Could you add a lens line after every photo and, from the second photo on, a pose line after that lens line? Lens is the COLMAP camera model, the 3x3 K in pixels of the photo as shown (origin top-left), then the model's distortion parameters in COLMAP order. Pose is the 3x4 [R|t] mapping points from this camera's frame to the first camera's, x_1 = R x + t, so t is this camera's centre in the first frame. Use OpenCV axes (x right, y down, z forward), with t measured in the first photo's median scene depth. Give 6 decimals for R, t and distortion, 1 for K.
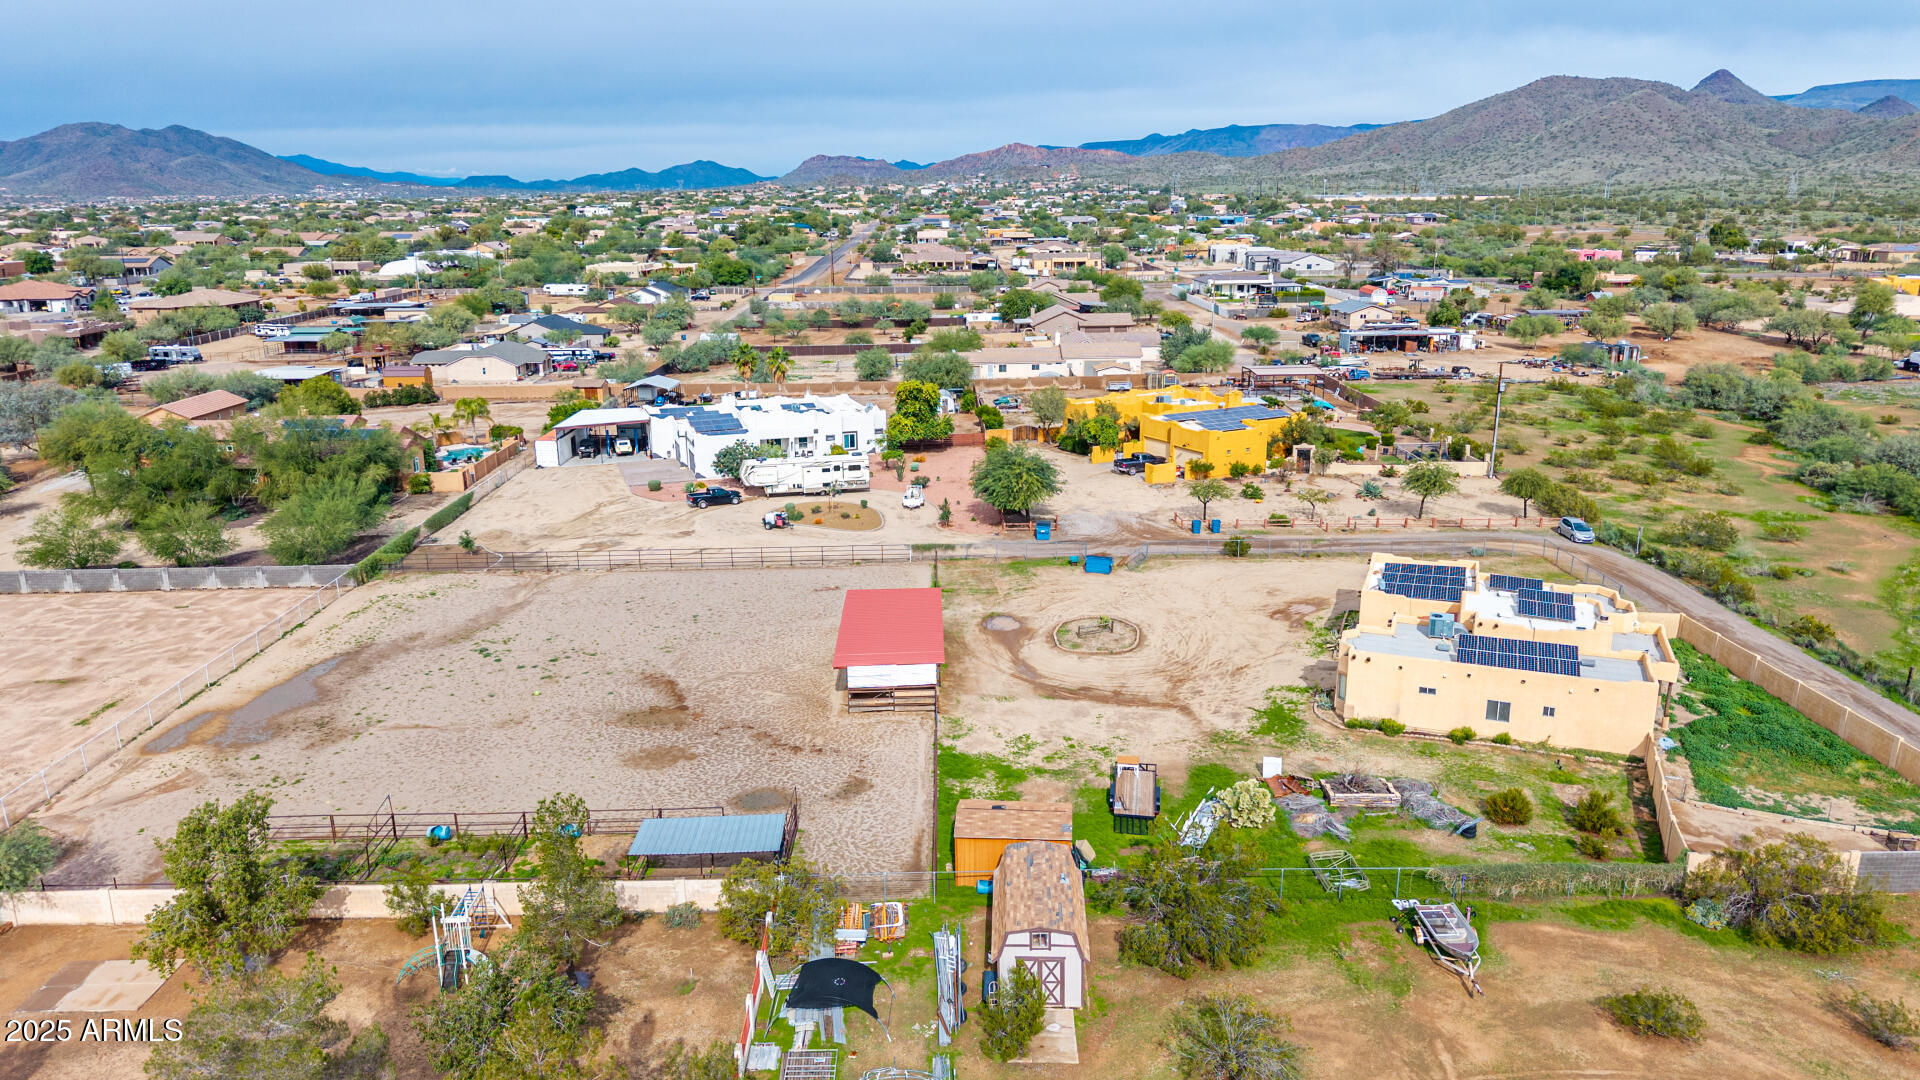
lens RADIAL K [[1309.2, 0, 944.2], [0, 1309.2, 543.9], [0, 0, 1]] dist [0.026537, -0.036418]
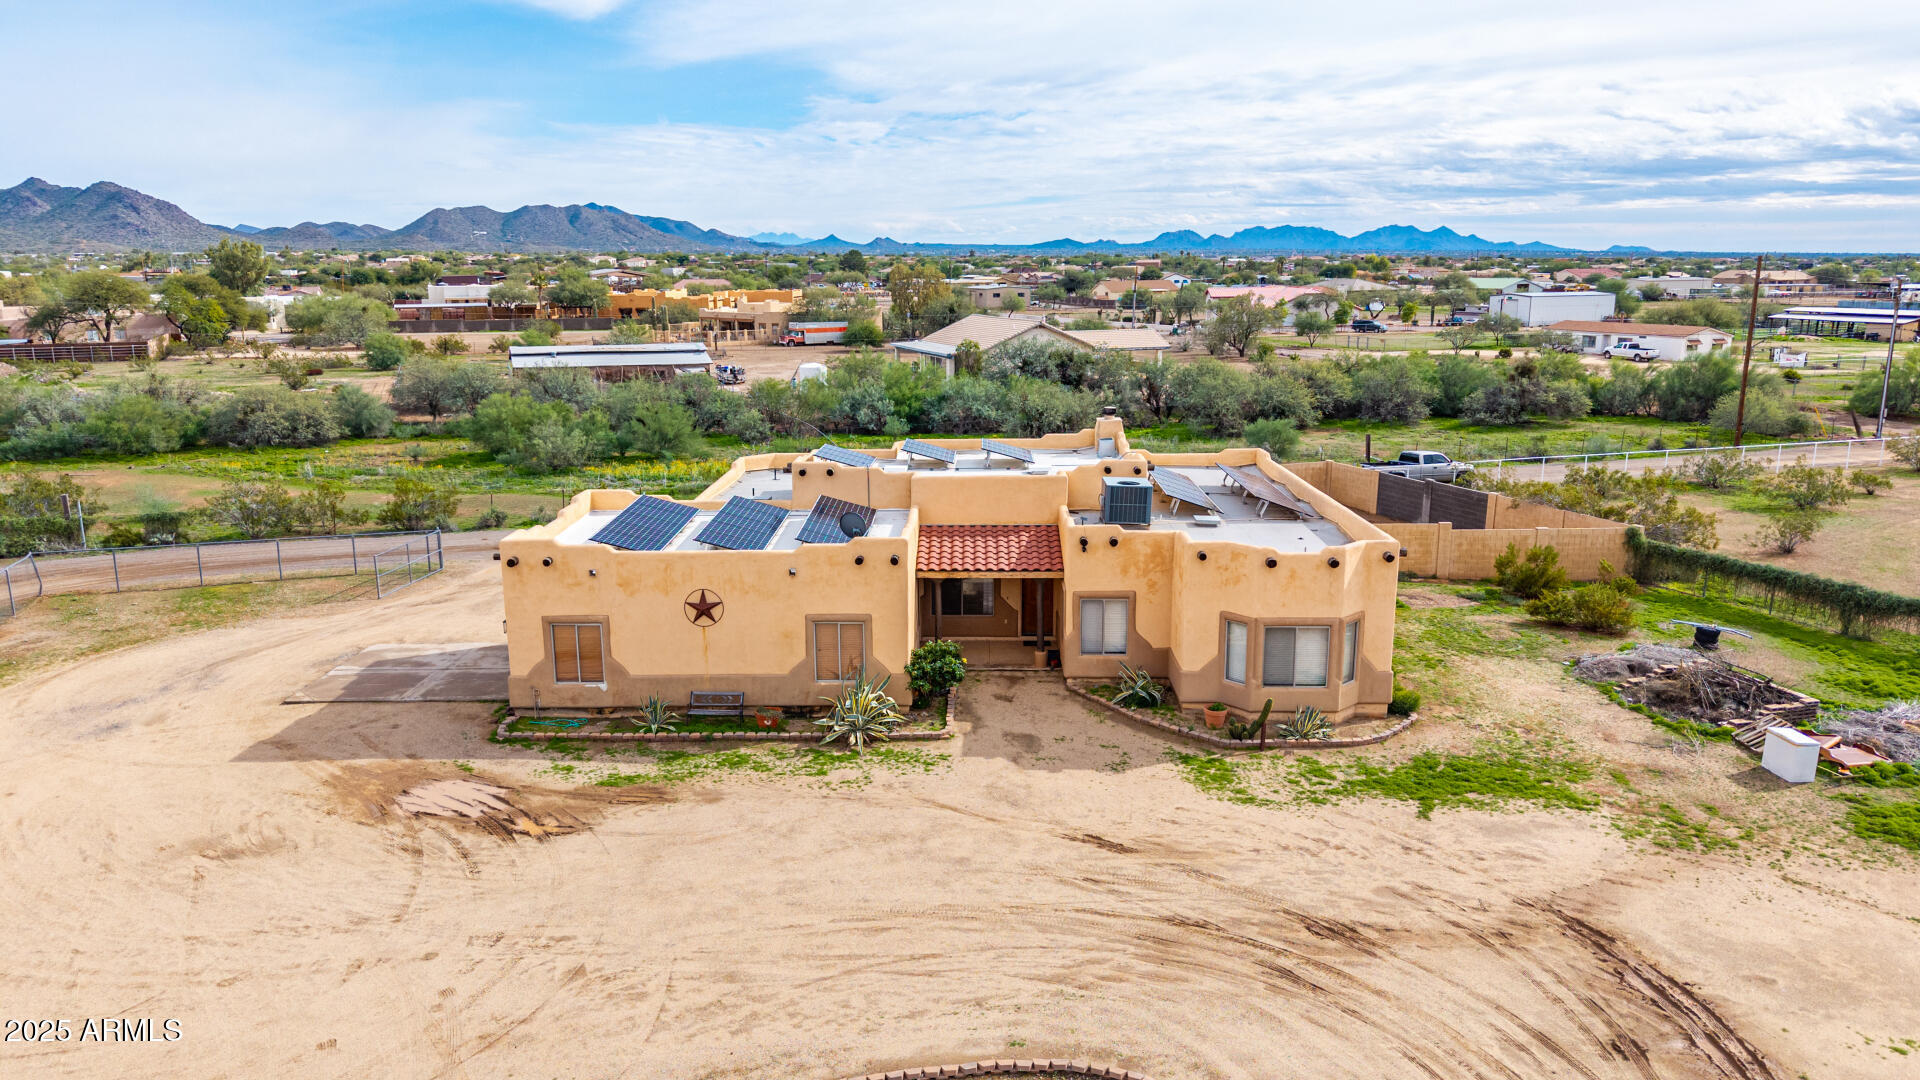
lens RADIAL K [[1297.2, 0, 956.0], [0, 1297.2, 508.2], [0, 0, 1]] dist [0.056943, -0.077962]
pose [[-0.351442, -0.164373, 0.921667, -0.031668], [0.248535, 0.932763, 0.261121, -0.076979], [-0.902618, 0.320836, -0.286959, 1.265510]]
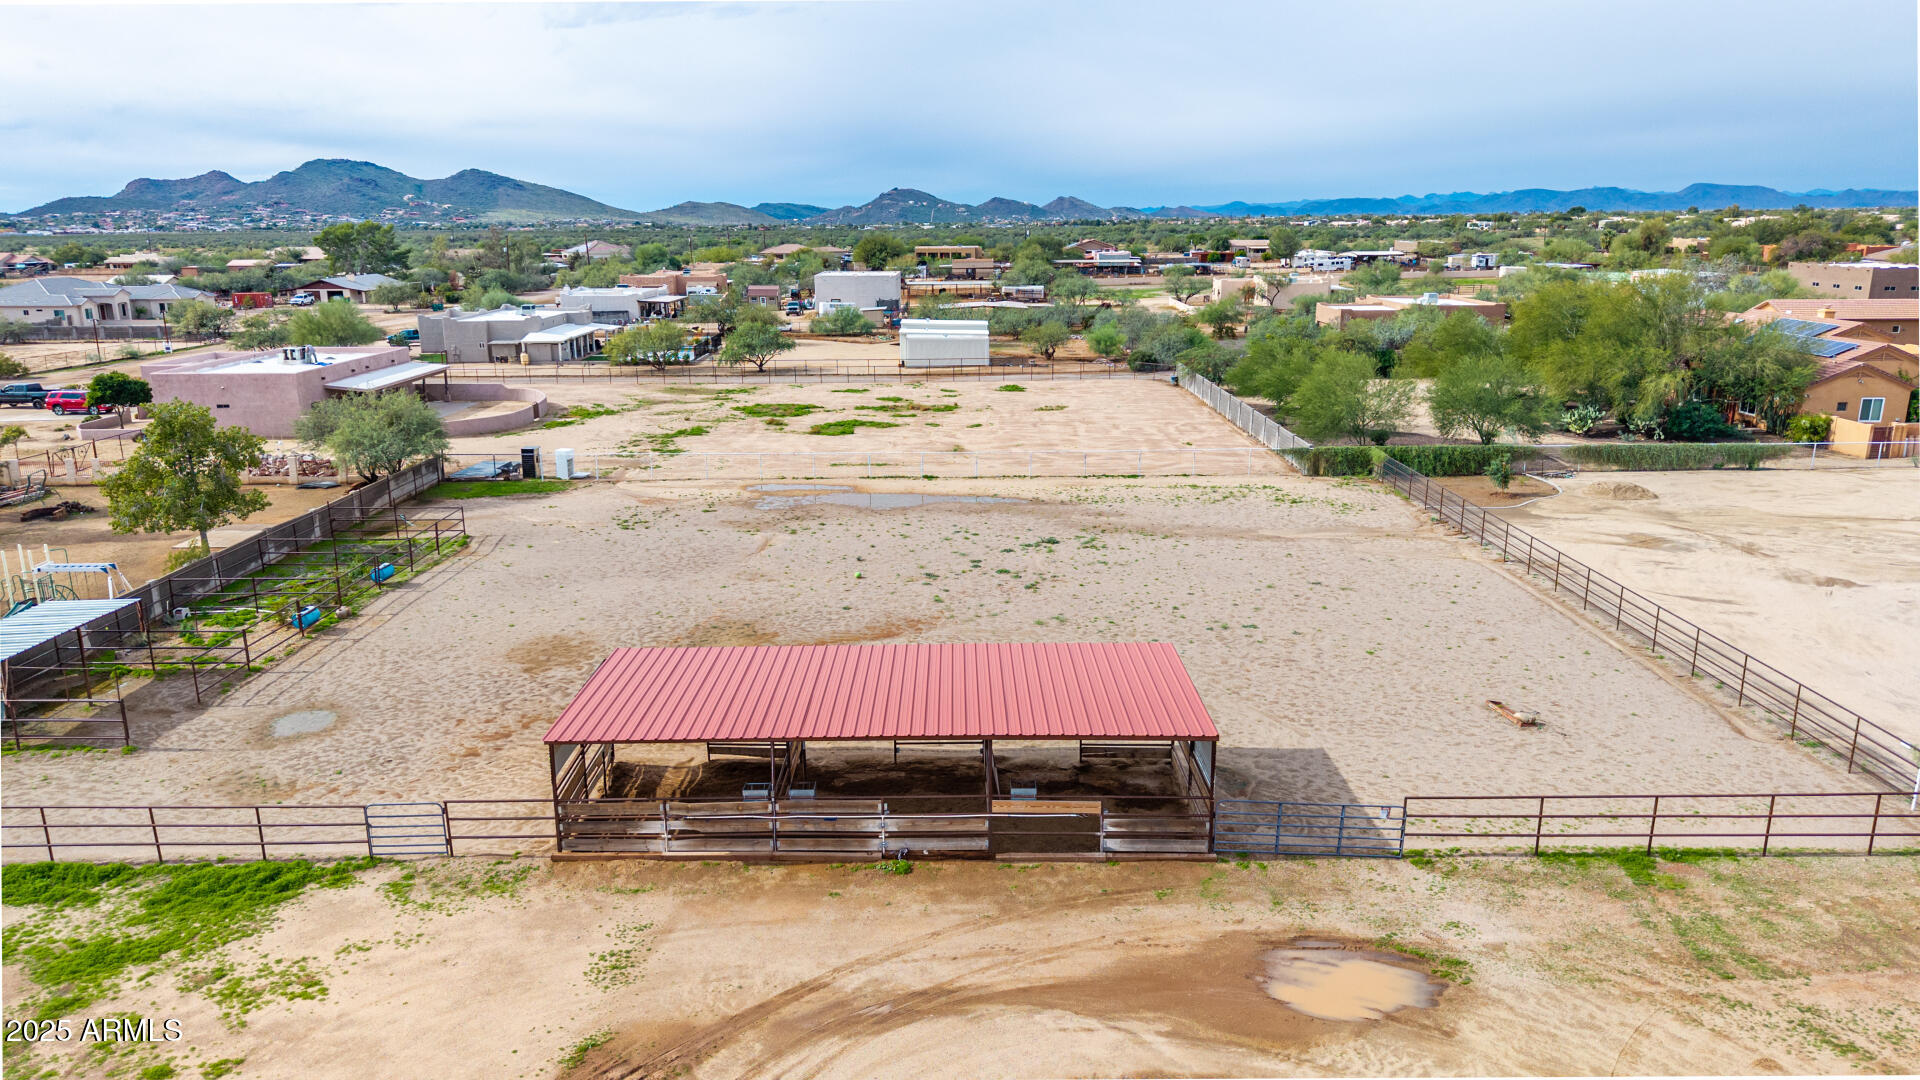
lens RADIAL K [[1271.4, 0, 955.2], [0, 1271.4, 543.2], [0, 0, 1]] dist [0.072830, -0.094530]
pose [[-0.013399, 0.256725, -0.966392, 0.360090], [-0.249070, 0.935158, 0.251881, -0.090564], [0.968393, 0.244074, 0.051412, 1.134206]]
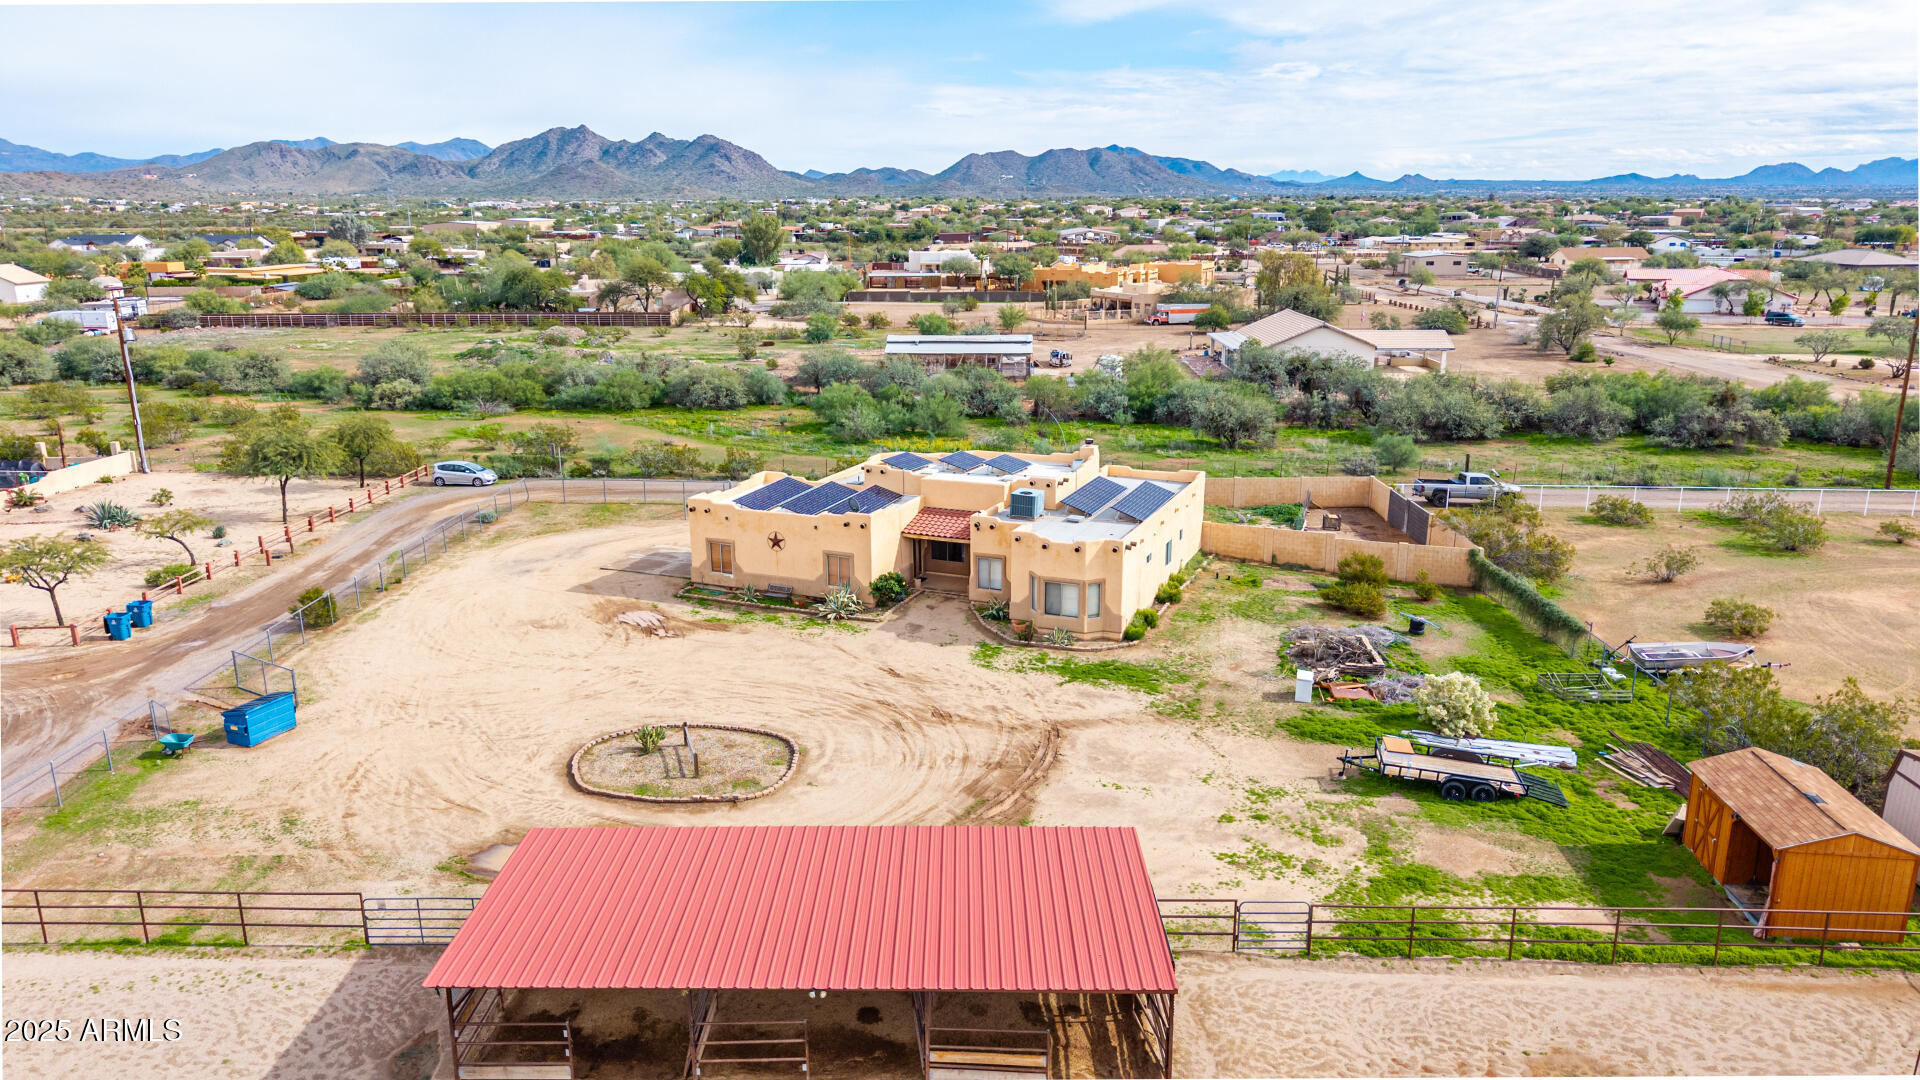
lens RADIAL K [[1282.8, 0, 954.0], [0, 1282.8, 546.7], [0, 0, 1]] dist [0.069703, -0.098348]
pose [[0.025709, -0.248721, 0.968234, -0.408315], [0.261726, 0.936445, 0.233605, -0.113566], [-0.964800, 0.247406, 0.089172, 1.043143]]
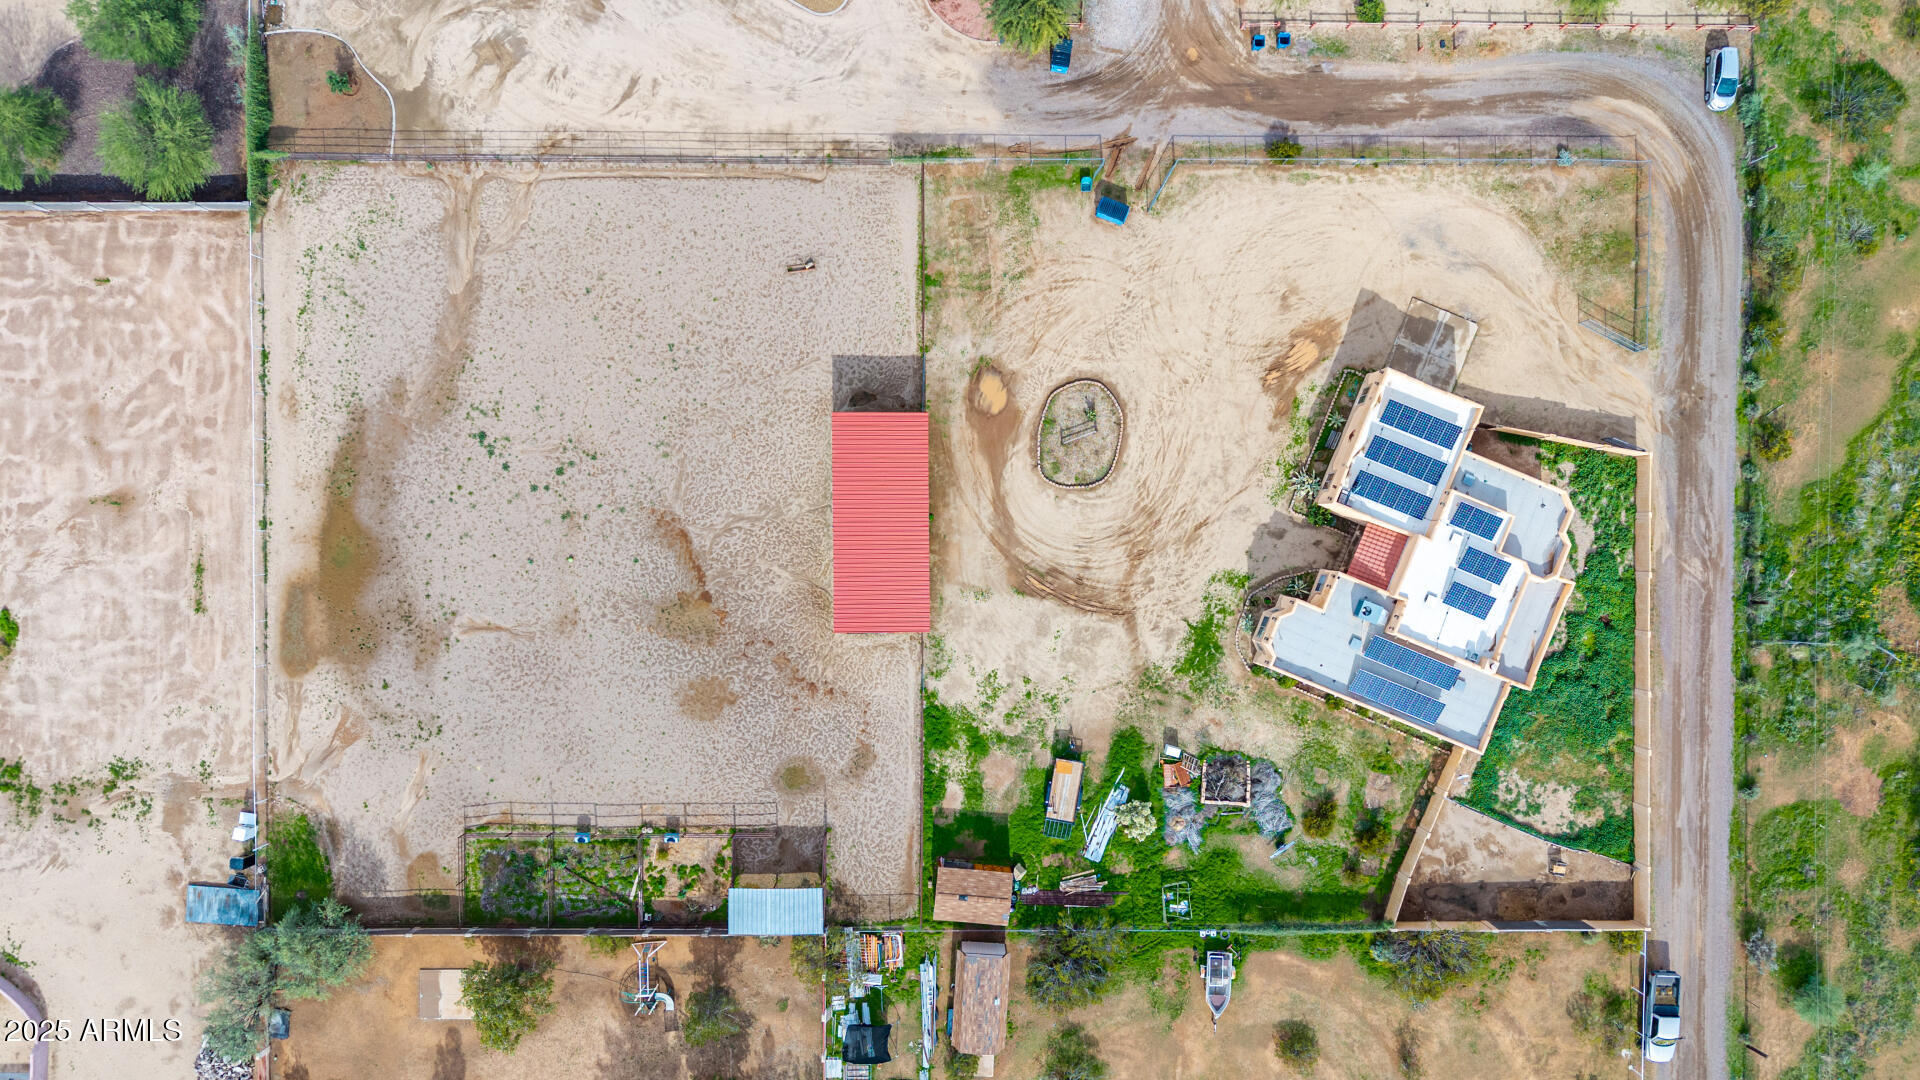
lens RADIAL K [[1297.1, 0, 948.6], [0, 1297.1, 537.9], [0, 0, 1]] dist [0.039887, -0.057947]
pose [[0.999855, 0.007970, 0.015022, -0.000948], [-0.016541, 0.250862, 0.967881, -1.103318], [0.003945, -0.967990, 0.250958, 0.827528]]
